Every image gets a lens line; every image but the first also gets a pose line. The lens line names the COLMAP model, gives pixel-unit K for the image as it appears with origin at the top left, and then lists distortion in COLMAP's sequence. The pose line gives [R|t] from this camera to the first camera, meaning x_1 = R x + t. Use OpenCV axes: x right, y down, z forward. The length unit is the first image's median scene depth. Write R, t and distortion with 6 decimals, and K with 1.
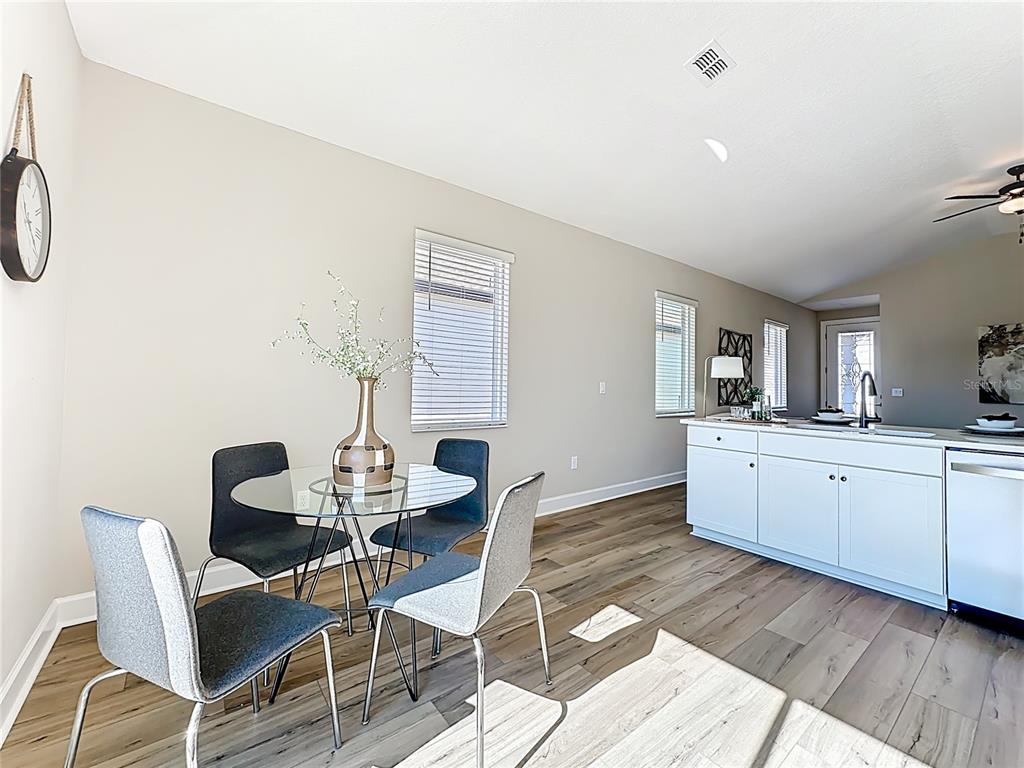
lens RADIAL K [[422.7, 0, 512.3], [0, 422.7, 373.3], [0, 0, 1]] dist [-0.001905, -0.000202]
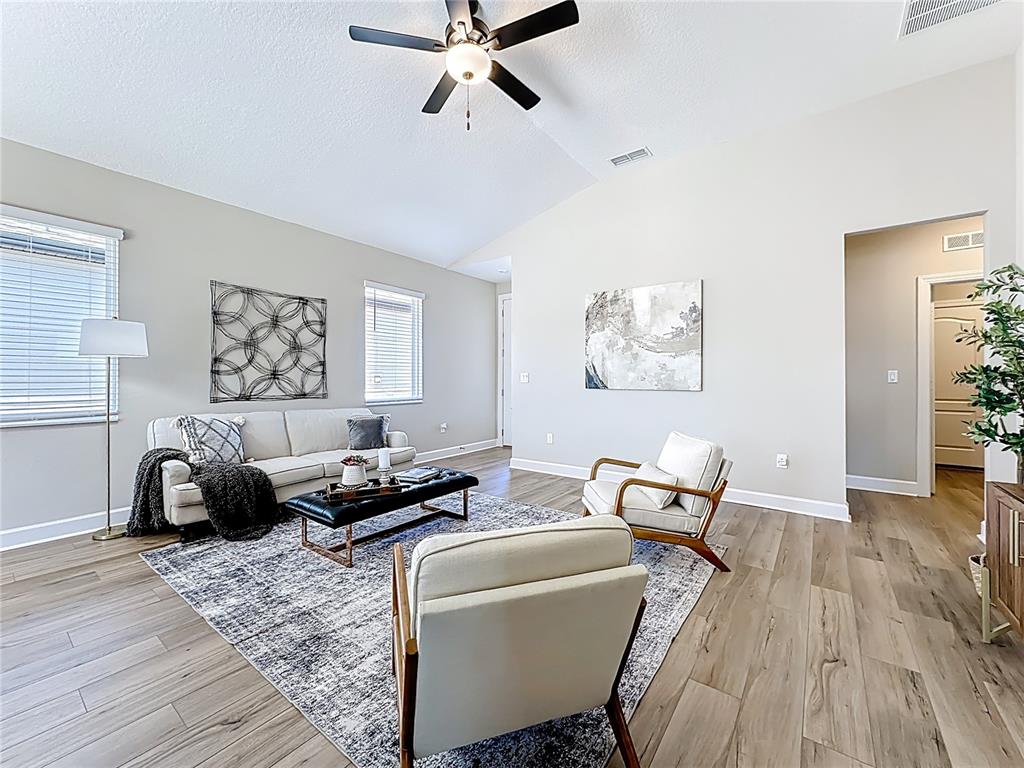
lens RADIAL K [[412.2, 0, 510.7], [0, 412.2, 377.0], [0, 0, 1]] dist [-0.001791, -0.000316]
pose [[0.964912, -0.013805, 0.262209, 0.789785], [0.005956, 0.999511, 0.030705, 0.022942], [-0.262505, -0.028066, 0.964522, 0.284533]]
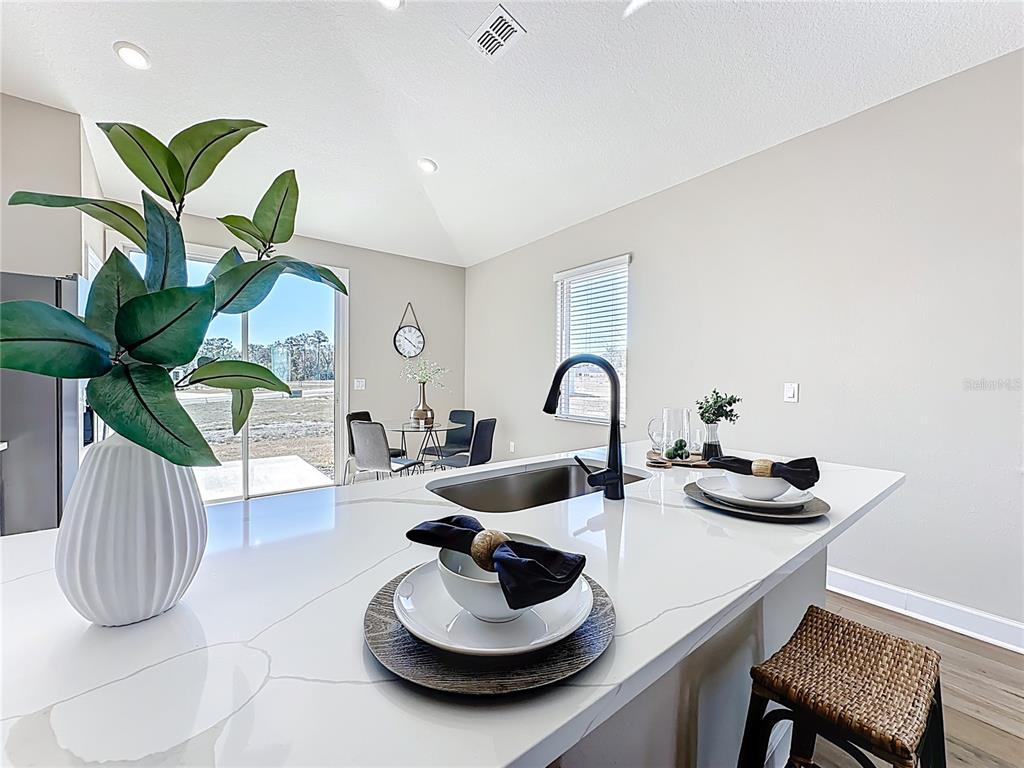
lens RADIAL K [[409.9, 0, 512.0], [0, 409.9, 384.0], [0, 0, 1]] dist [-0.001958, -0.000147]
pose [[0.009598, 0.001059, -0.999953, 0.618257], [0.020631, 0.999786, 0.001257, 0.010871], [0.999741, -0.020642, 0.009574, 0.457872]]
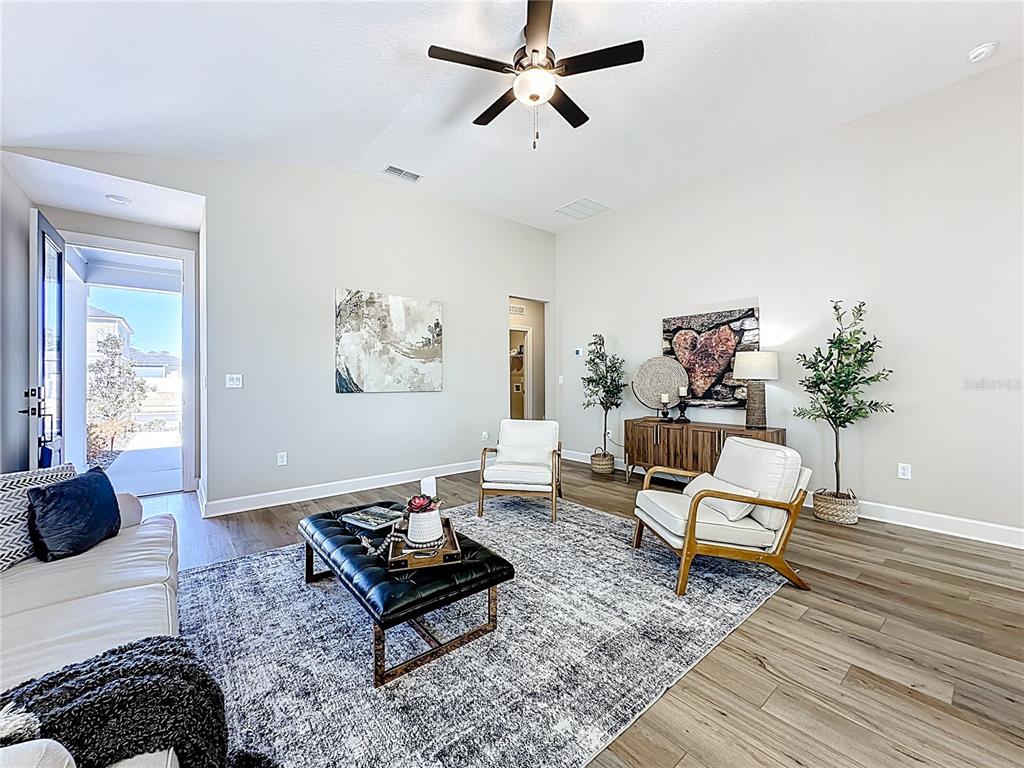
lens RADIAL K [[416.2, 0, 511.0], [0, 416.2, 377.7], [0, 0, 1]] dist [-0.000923, -0.000114]
pose [[-0.028120, -0.008244, 0.999571, 0.399995], [-0.026998, 0.999607, 0.007485, 0.030655], [-0.999240, -0.026776, -0.028331, 0.747450]]
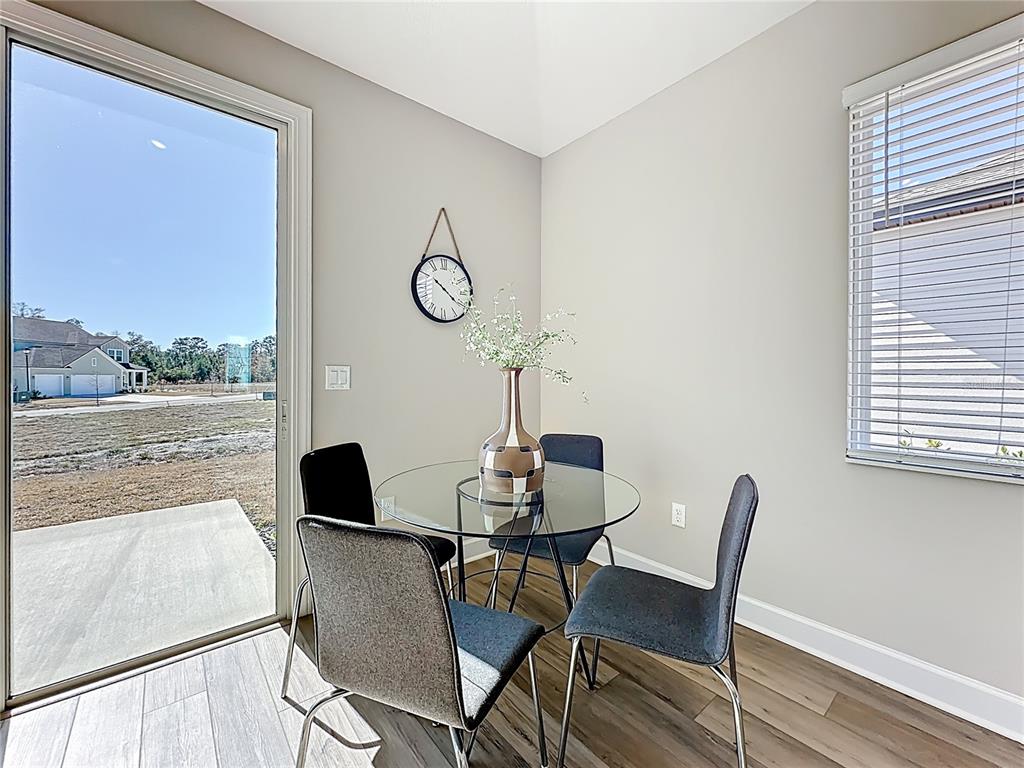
lens RADIAL K [[422.7, 0, 512.3], [0, 422.7, 373.3], [0, 0, 1]] dist [-0.001905, -0.000202]
pose [[0.031697, -0.020949, -0.999278, 0.158996], [0.028360, 0.999397, -0.020052, 0.014275], [0.999095, -0.027704, 0.032272, 0.297801]]
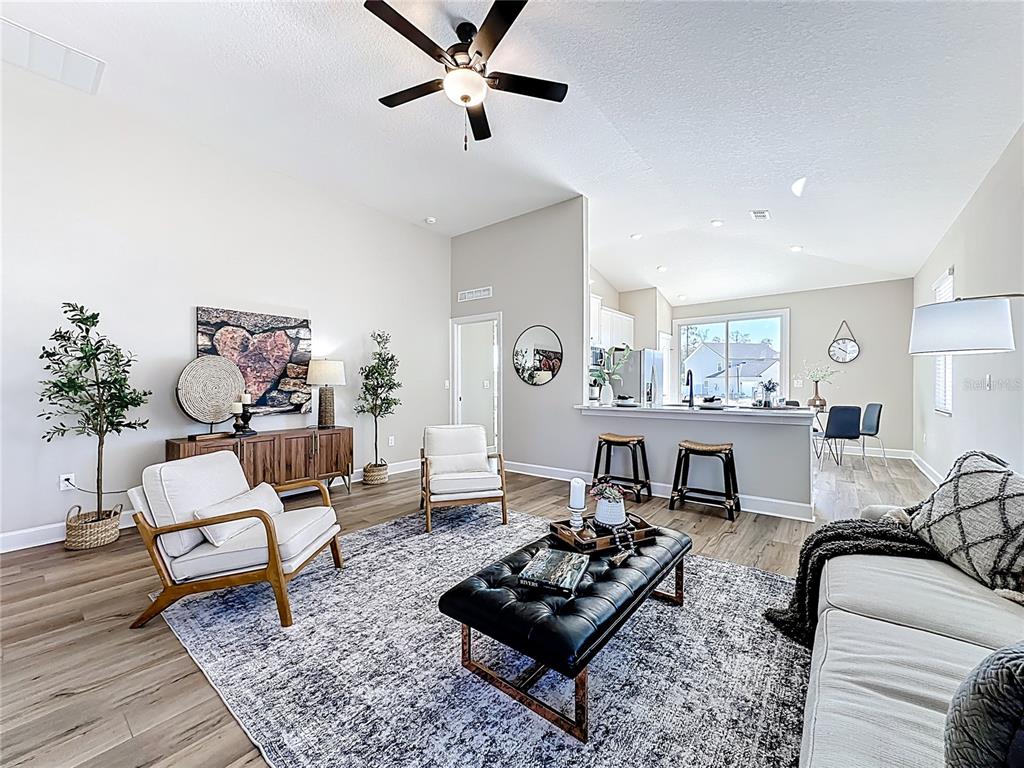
lens RADIAL K [[409.9, 0, 512.0], [0, 409.9, 384.0], [0, 0, 1]] dist [-0.001958, -0.000147]
pose [[-0.971425, -0.010610, -0.237110, 0.917962], [-0.003090, 0.999481, -0.032066, 0.049711], [0.237327, -0.030418, -0.970953, 1.156392]]
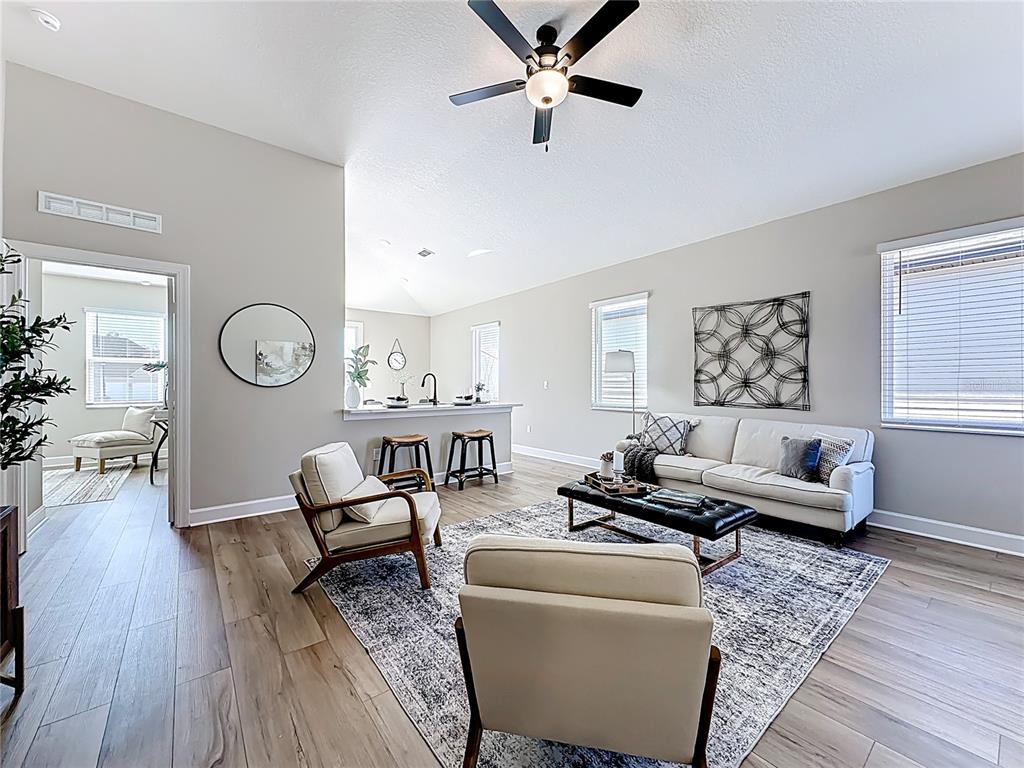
lens RADIAL K [[409.9, 0, 512.0], [0, 409.9, 384.0], [0, 0, 1]] dist [-0.001958, -0.000147]
pose [[0.014022, -0.016025, -0.999773, 1.307426], [0.028784, 0.999464, -0.015616, 0.040060], [0.999487, -0.028559, 0.014476, 0.663160]]
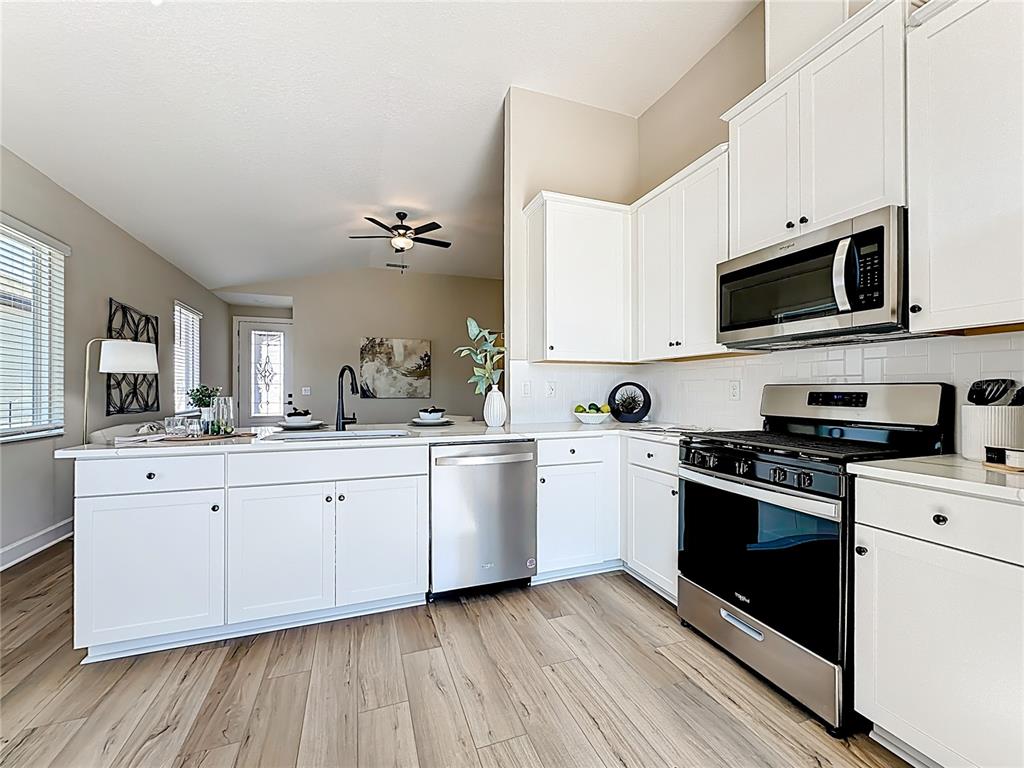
lens RADIAL K [[419.4, 0, 510.9], [0, 419.4, 389.8], [0, 0, 1]] dist [-0.002882, -0.000267]
pose [[0.302170, -0.013345, 0.953161, 0.054425], [-0.022504, 0.999523, 0.021128, 0.008820], [-0.952989, -0.027834, 0.301725, 0.202756]]
